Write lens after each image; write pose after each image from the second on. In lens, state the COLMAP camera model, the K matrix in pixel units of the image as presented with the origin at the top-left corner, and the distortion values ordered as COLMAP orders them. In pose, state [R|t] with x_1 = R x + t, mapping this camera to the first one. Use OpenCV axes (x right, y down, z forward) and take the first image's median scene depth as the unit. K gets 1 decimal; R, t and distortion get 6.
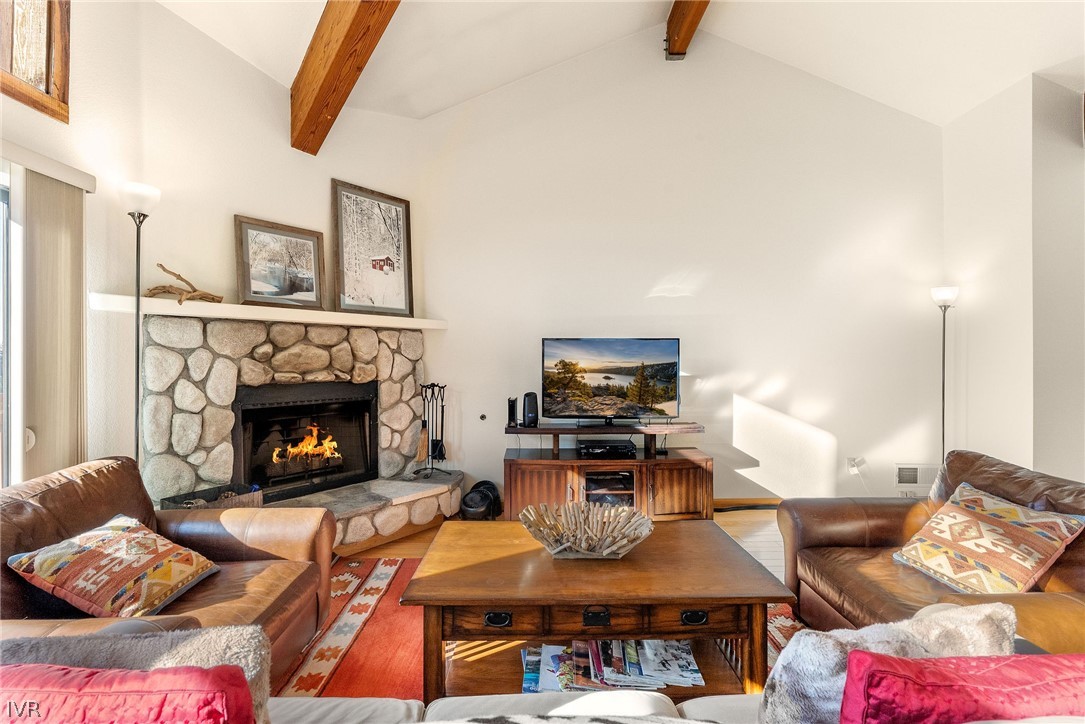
lens RADIAL K [[501.3, 0, 534.7], [0, 501.3, 357.5], [0, 0, 1]] dist [-0.003125, 0.002336]
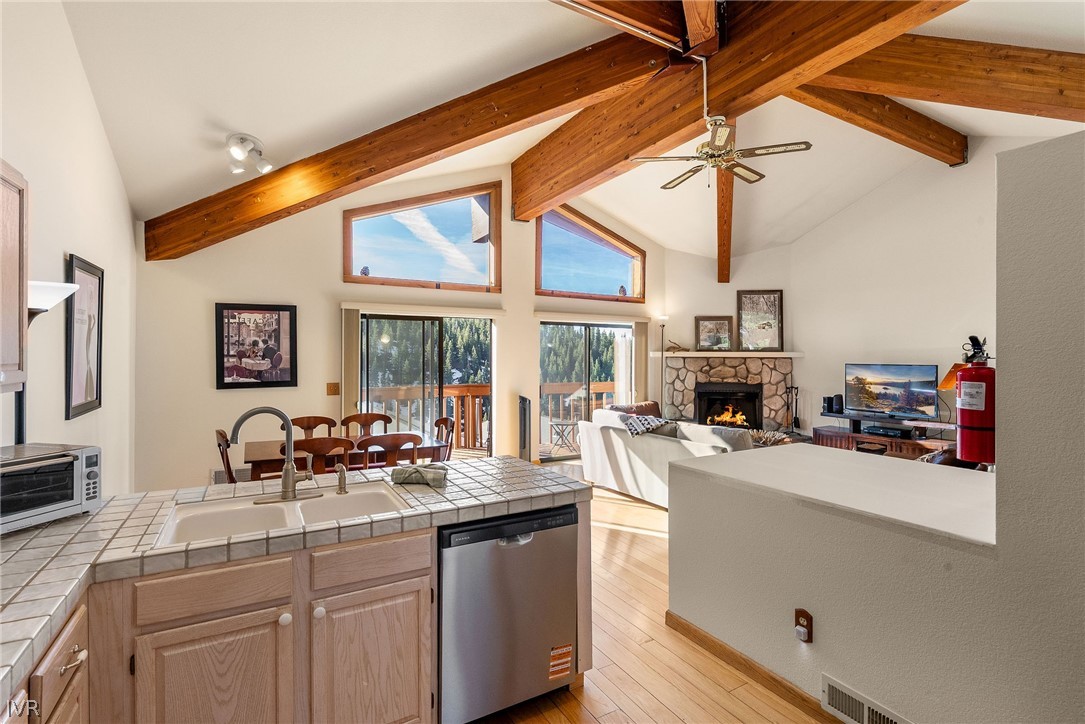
lens RADIAL K [[501.3, 0, 539.3], [0, 501.3, 358.6], [0, 0, 1]] dist [-0.003125, 0.002336]
pose [[0.496309, 0.004178, -0.868136, 1.060425], [-0.005489, 0.999984, 0.001674, -0.056057], [0.868129, 0.003935, 0.496324, -0.836278]]
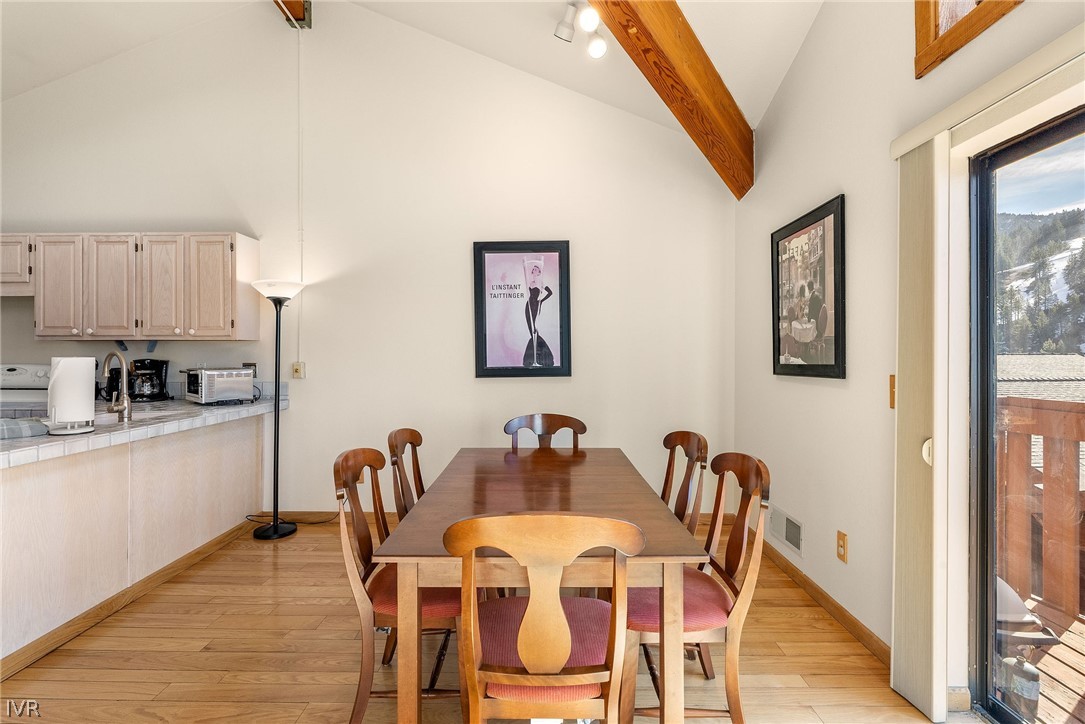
lens RADIAL K [[501.3, 0, 543.3], [0, 501.3, 351.2], [0, 0, 1]] dist [-0.003125, 0.002336]
pose [[-0.999869, 0.004068, 0.015677, -3.402680], [0.004084, 0.999991, 0.001002, 0.124152], [-0.015672, 0.001066, -0.999877, 1.880619]]
